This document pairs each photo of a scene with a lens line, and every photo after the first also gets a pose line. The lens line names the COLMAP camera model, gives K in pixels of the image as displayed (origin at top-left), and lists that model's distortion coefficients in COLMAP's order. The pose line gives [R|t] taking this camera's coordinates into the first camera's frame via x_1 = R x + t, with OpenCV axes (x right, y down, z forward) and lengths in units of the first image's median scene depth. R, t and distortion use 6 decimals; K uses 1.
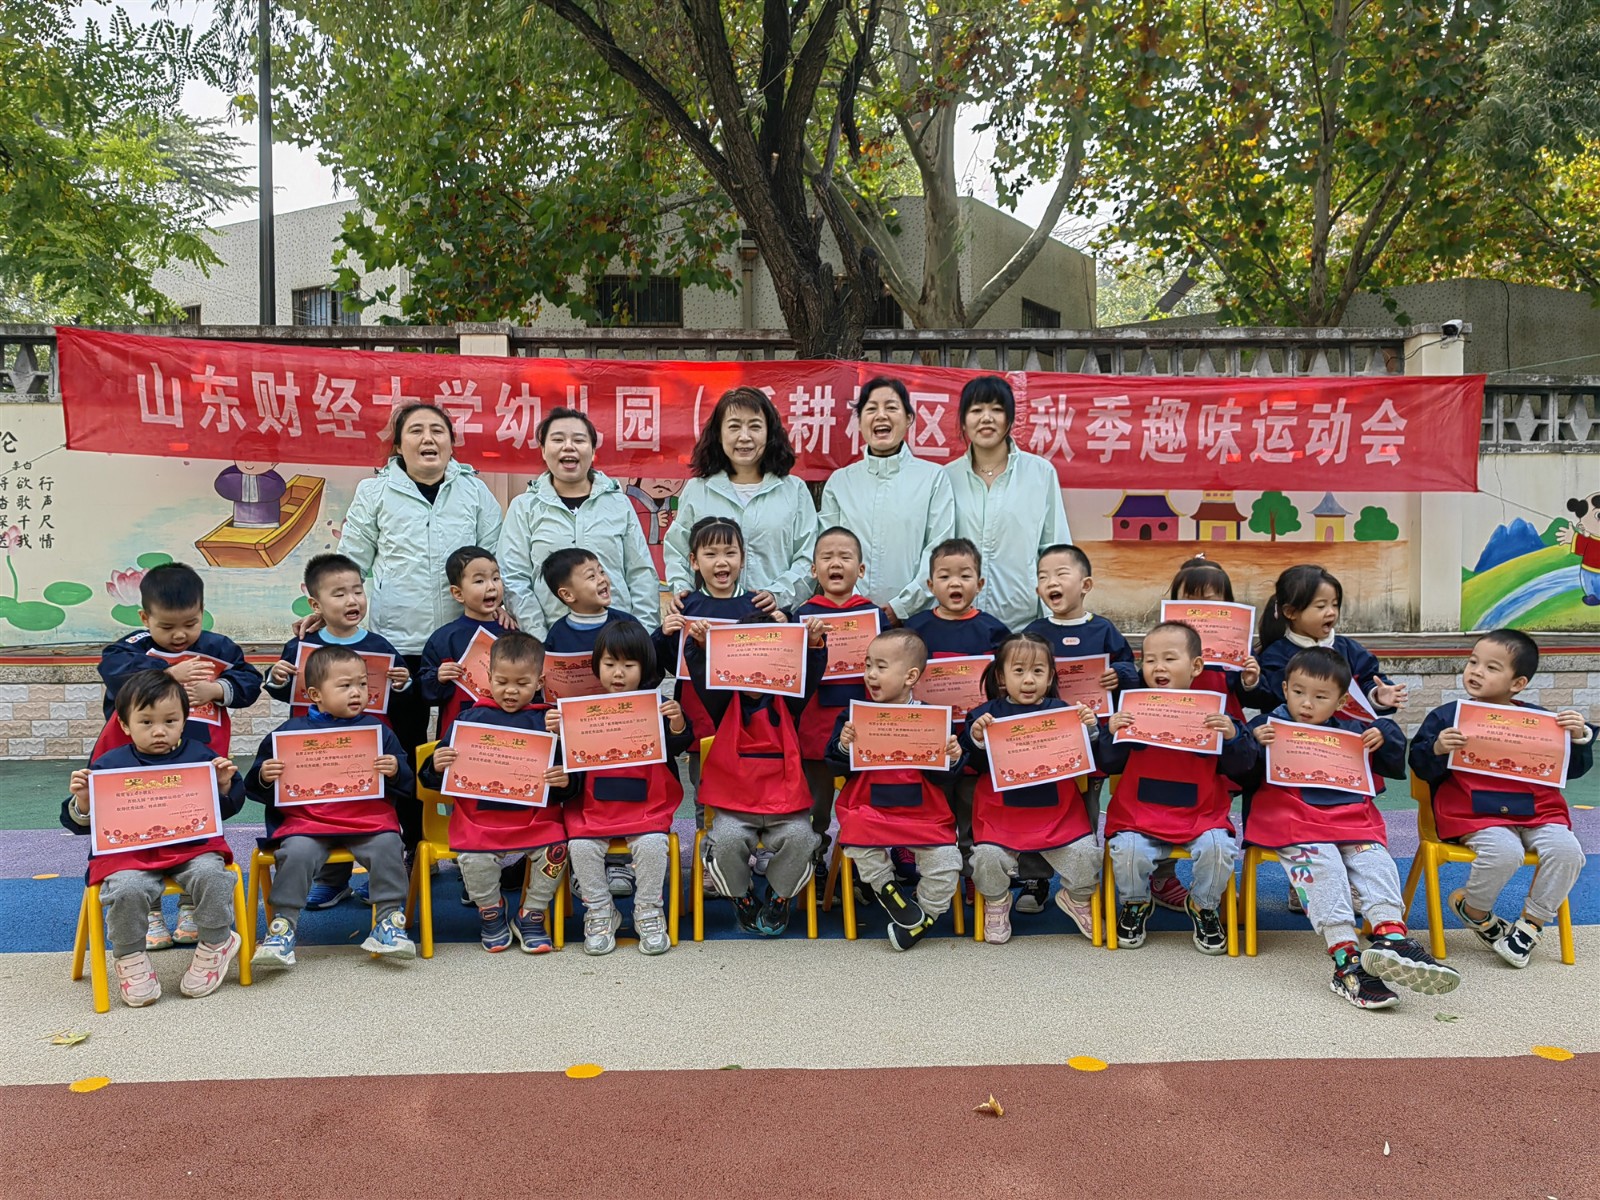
lens RADIAL K [[1257.2, 0, 793.4], [0, 1257.2, 603.3], [0, 0, 1]] dist [-0.000361, 0.006219]
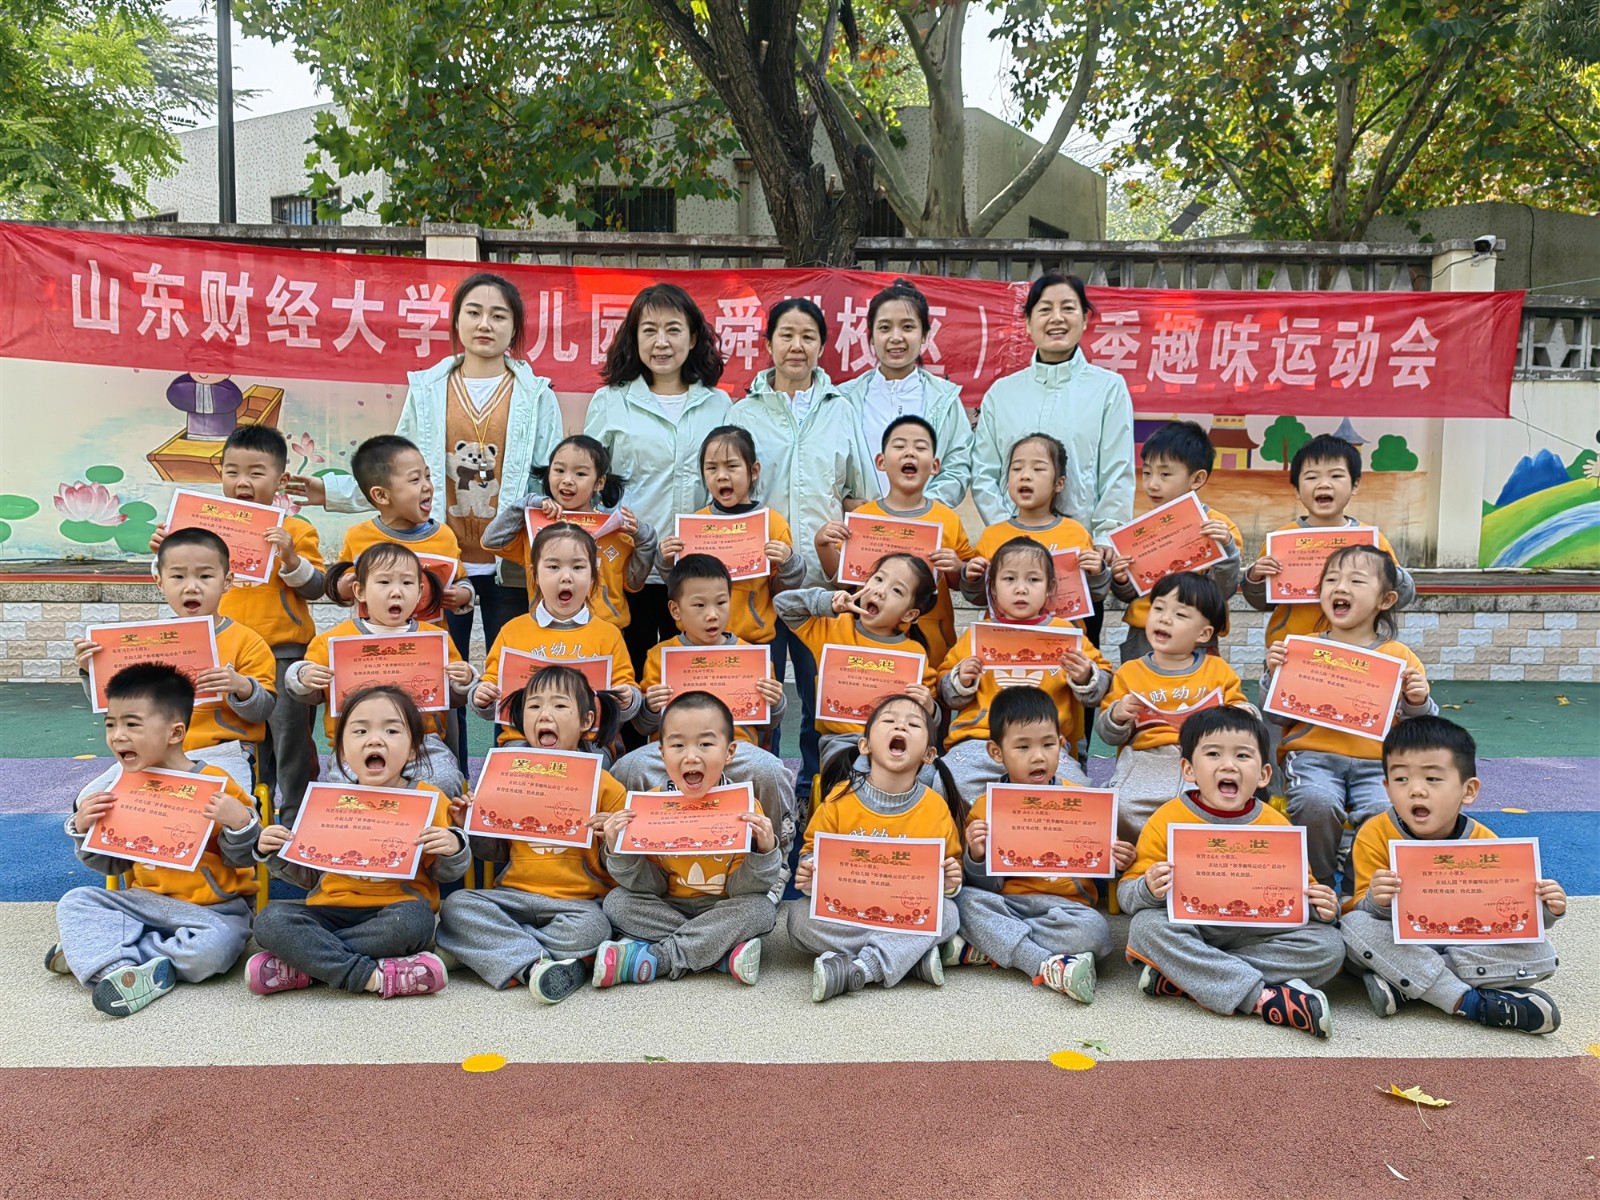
lens RADIAL K [[1257.2, 0, 797.3], [0, 1257.2, 605.7], [0, 0, 1]] dist [-0.000361, 0.006219]
pose [[0.999899, 0.013868, 0.003147, 0.011380], [-0.014028, 0.998199, 0.058332, 0.002480], [-0.002332, -0.058371, 0.998292, 0.046861]]
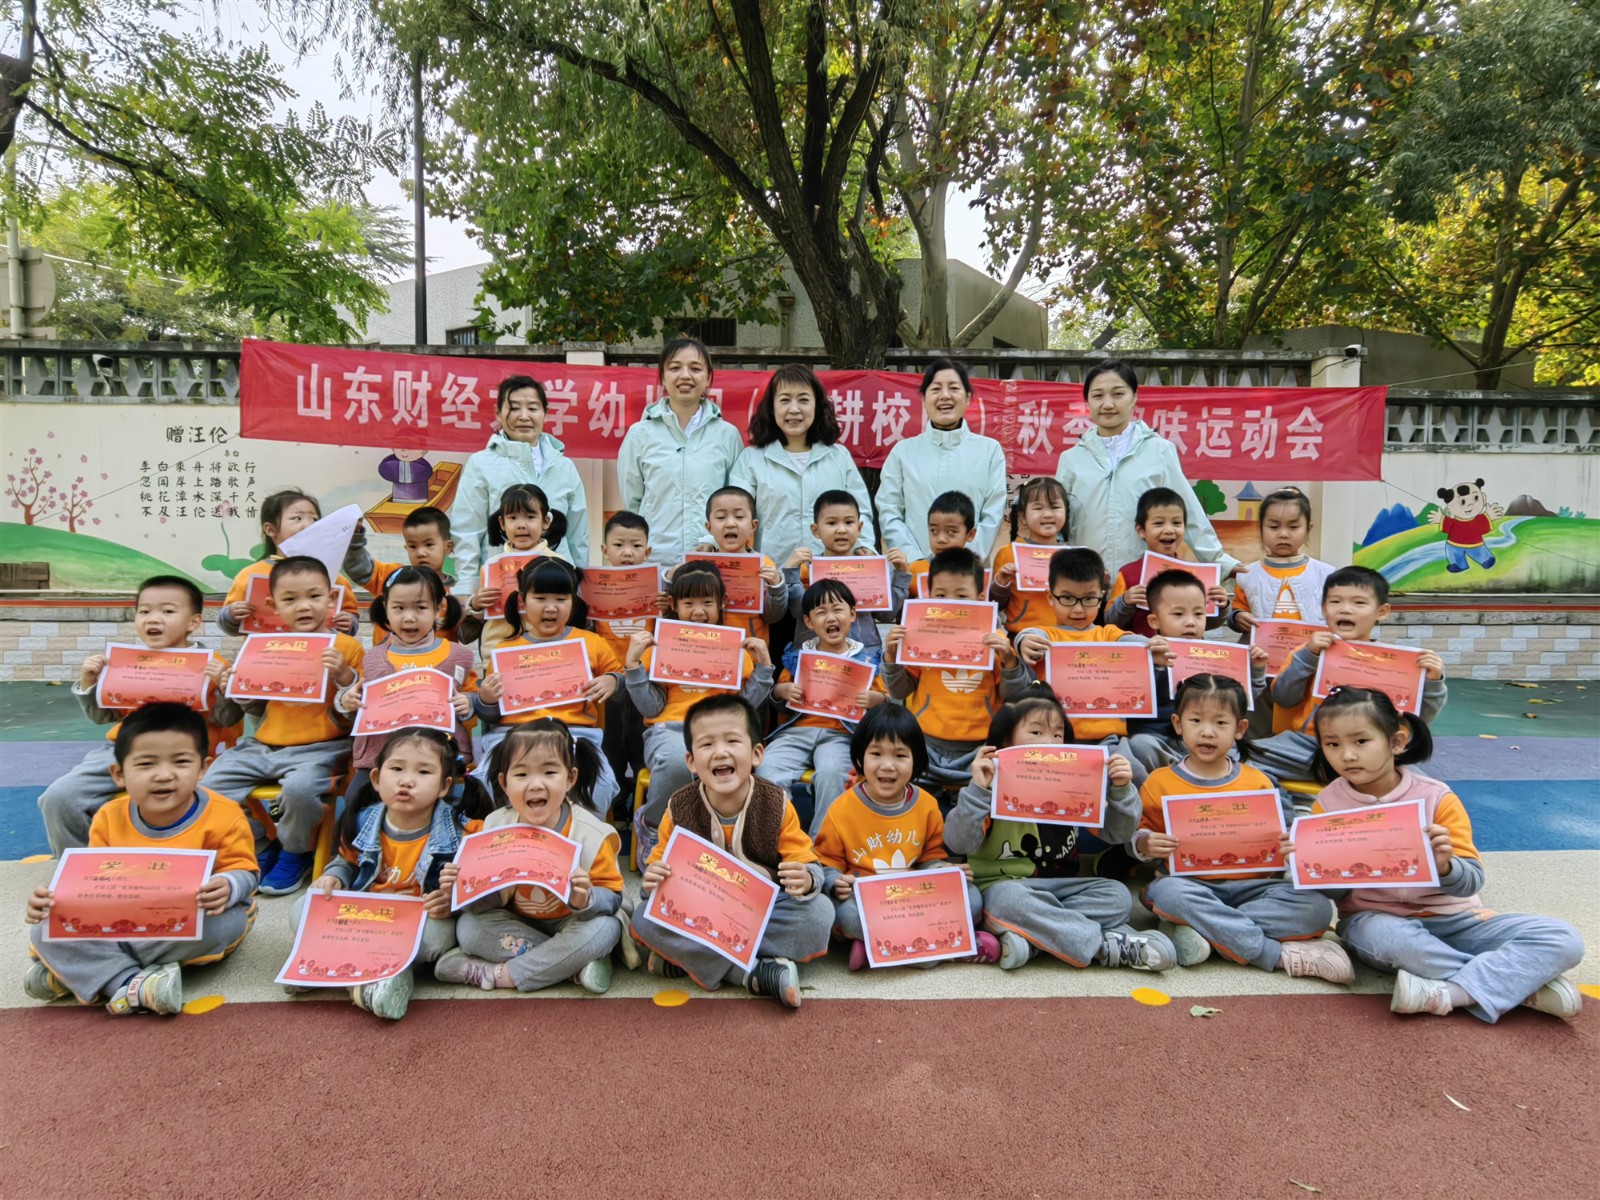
lens RADIAL K [[887.9, 0, 801.3], [0, 887.9, 589.9], [0, 0, 1]] dist [0.007909, 0.002998]
pose [[0.999820, 0.014142, -0.012685, -0.012444], [-0.013766, 0.999477, 0.029262, -0.000952], [0.013093, -0.029082, 0.999491, 0.107030]]
